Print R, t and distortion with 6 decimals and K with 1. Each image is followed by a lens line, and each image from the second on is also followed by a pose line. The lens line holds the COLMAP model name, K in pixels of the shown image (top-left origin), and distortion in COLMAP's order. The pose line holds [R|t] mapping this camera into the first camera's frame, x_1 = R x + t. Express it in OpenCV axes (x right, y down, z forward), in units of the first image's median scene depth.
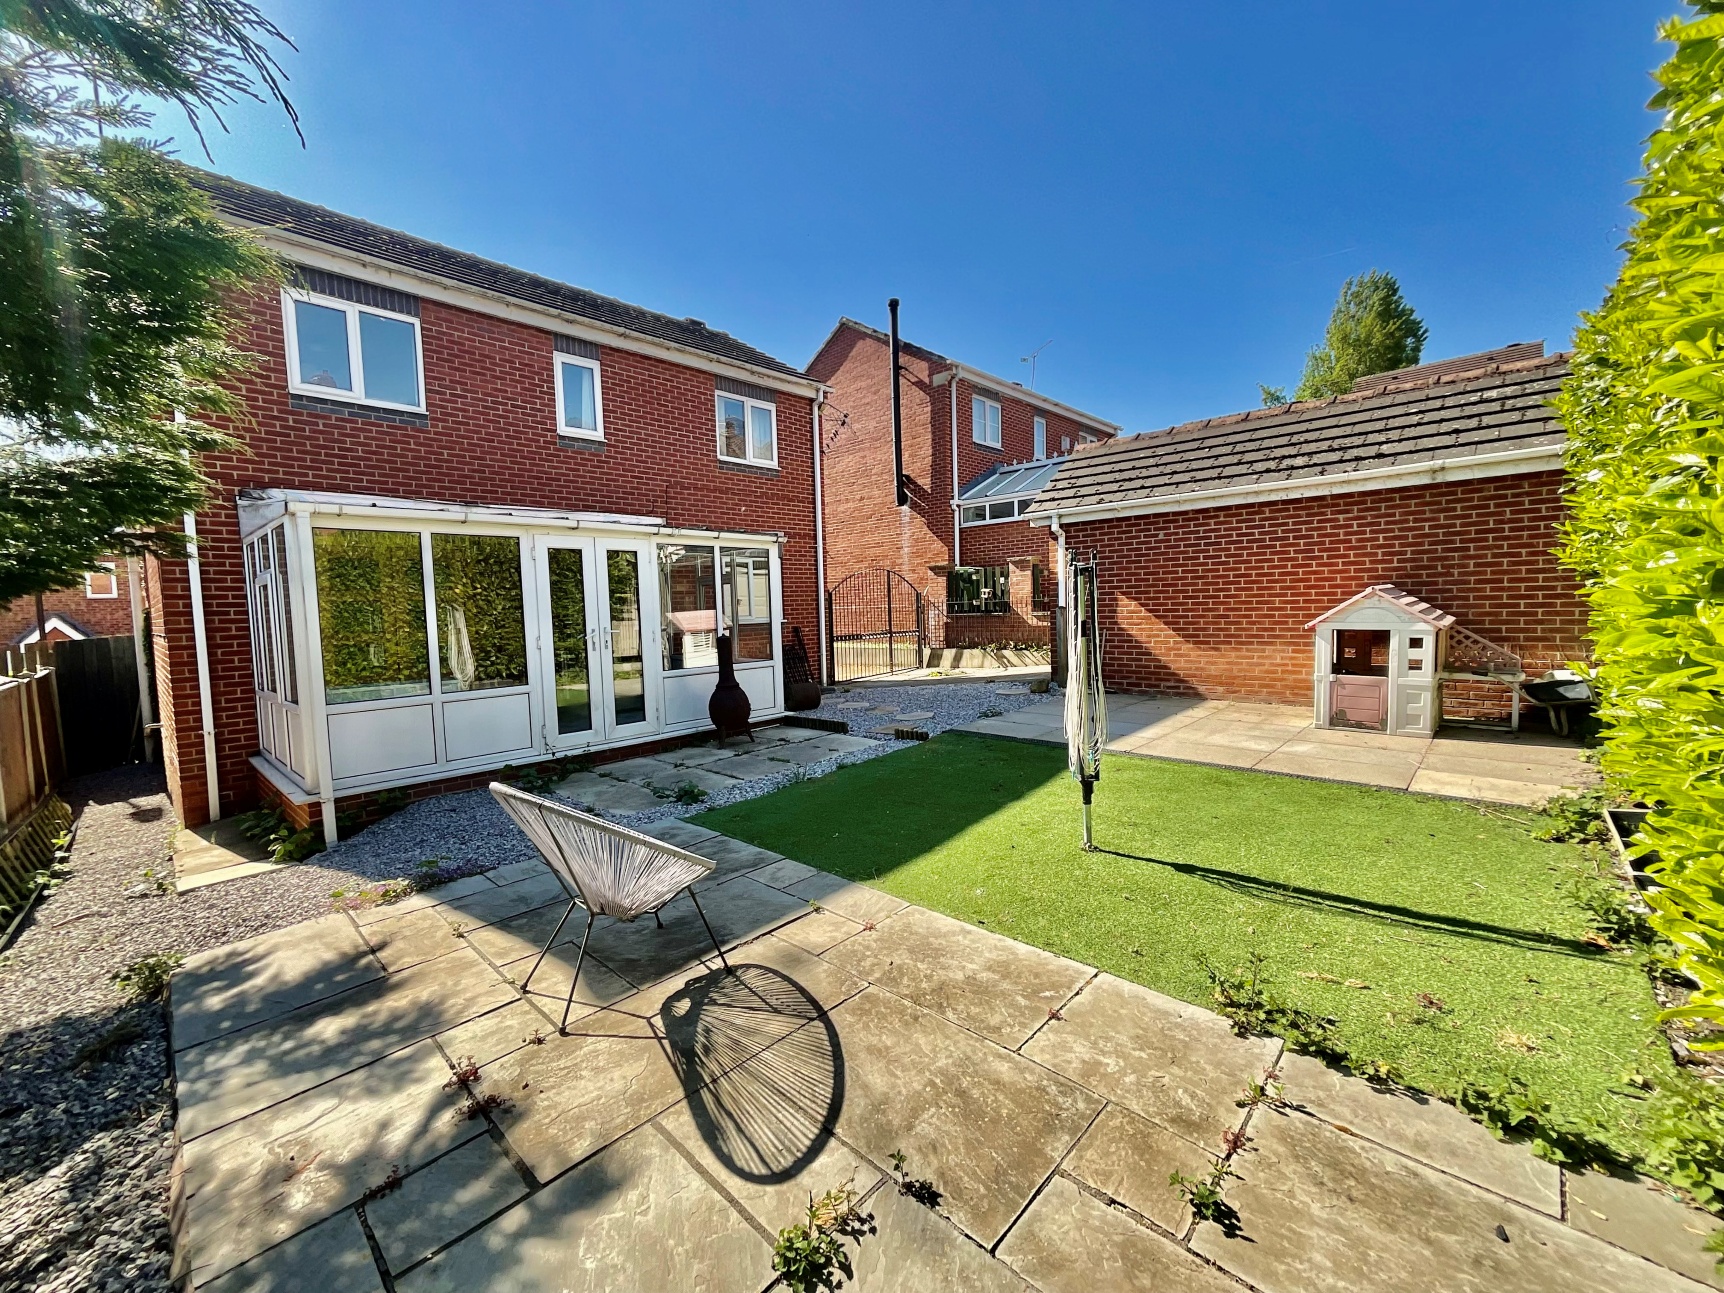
lens RADIAL K [[696.6, 0, 862.0], [0, 696.6, 646.5], [0, 0, 1]] dist [0.001587, -0.000031]
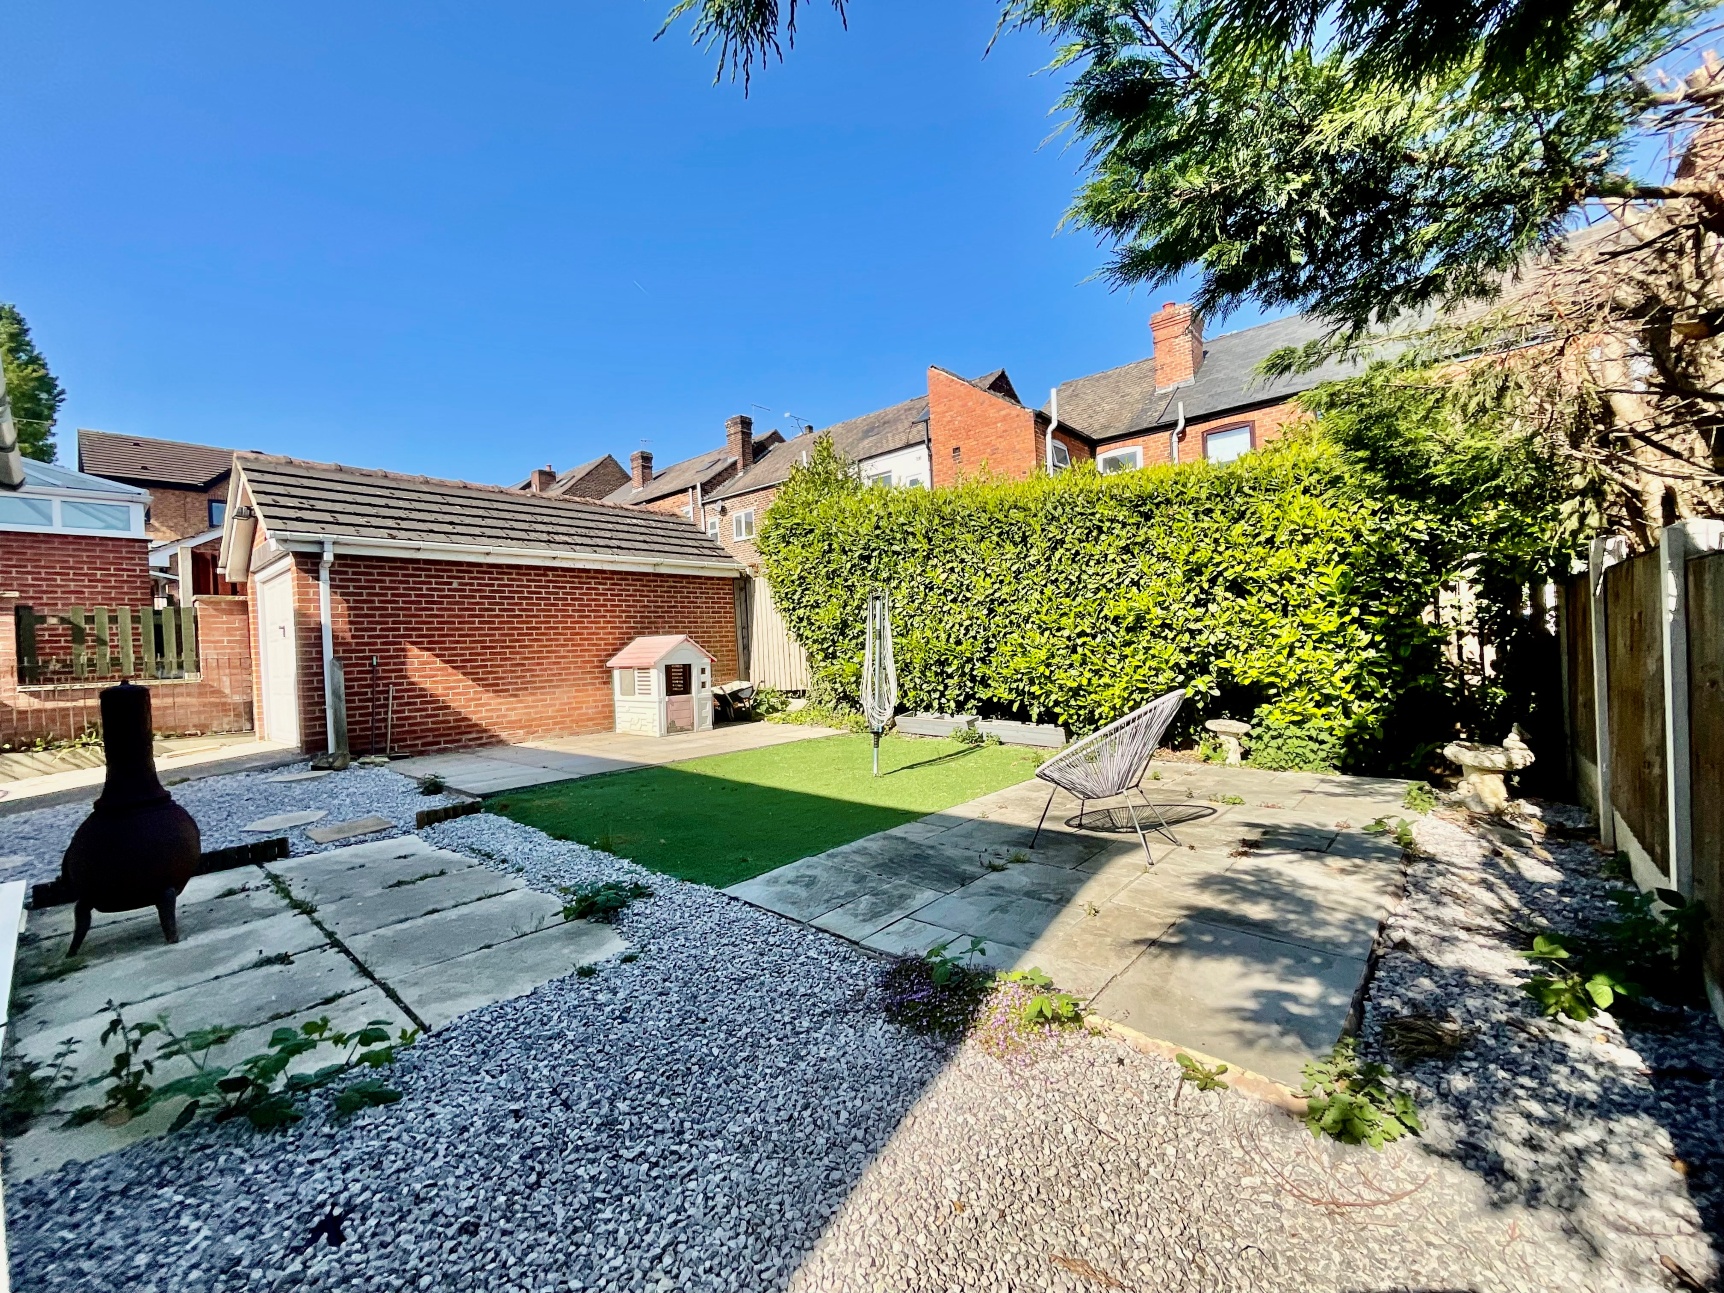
lens RADIAL K [[695.2, 0, 862.5], [0, 695.2, 649.7], [0, 0, 1]] dist [-0.002085, -0.000023]
pose [[-0.040392, 0.031137, 0.998699, -1.552835], [0.110584, 0.993513, -0.026502, 0.056366], [-0.993046, 0.109369, -0.043573, 1.350897]]
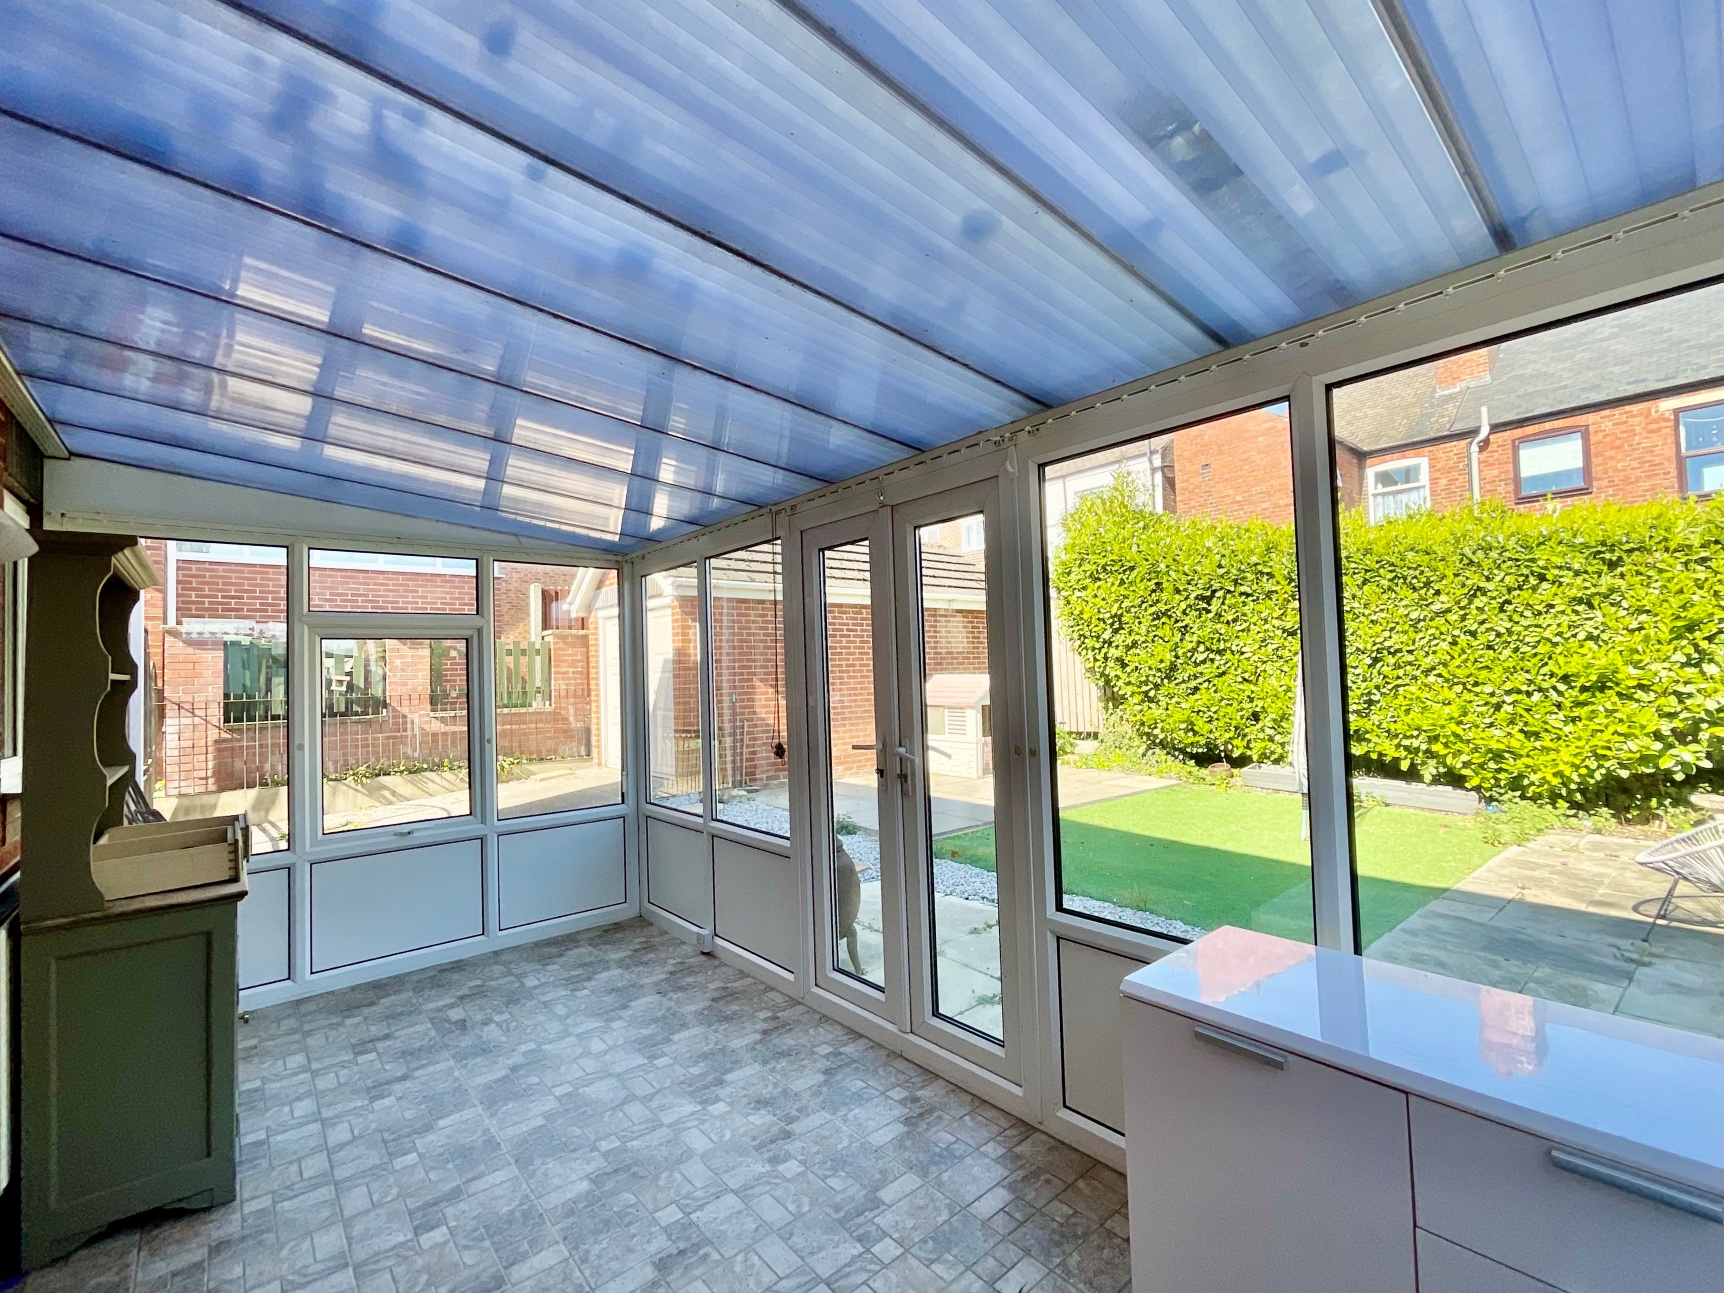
lens RADIAL K [[754.8, 0, 862.0], [0, 754.8, 646.5], [0, 0, 1]] dist [-0.001015, 0.000141]
pose [[0.118980, 0.061019, 0.991020, -1.763396], [0.085402, 0.993782, -0.071442, -0.108285], [-0.989217, 0.093136, 0.113029, 2.160902]]
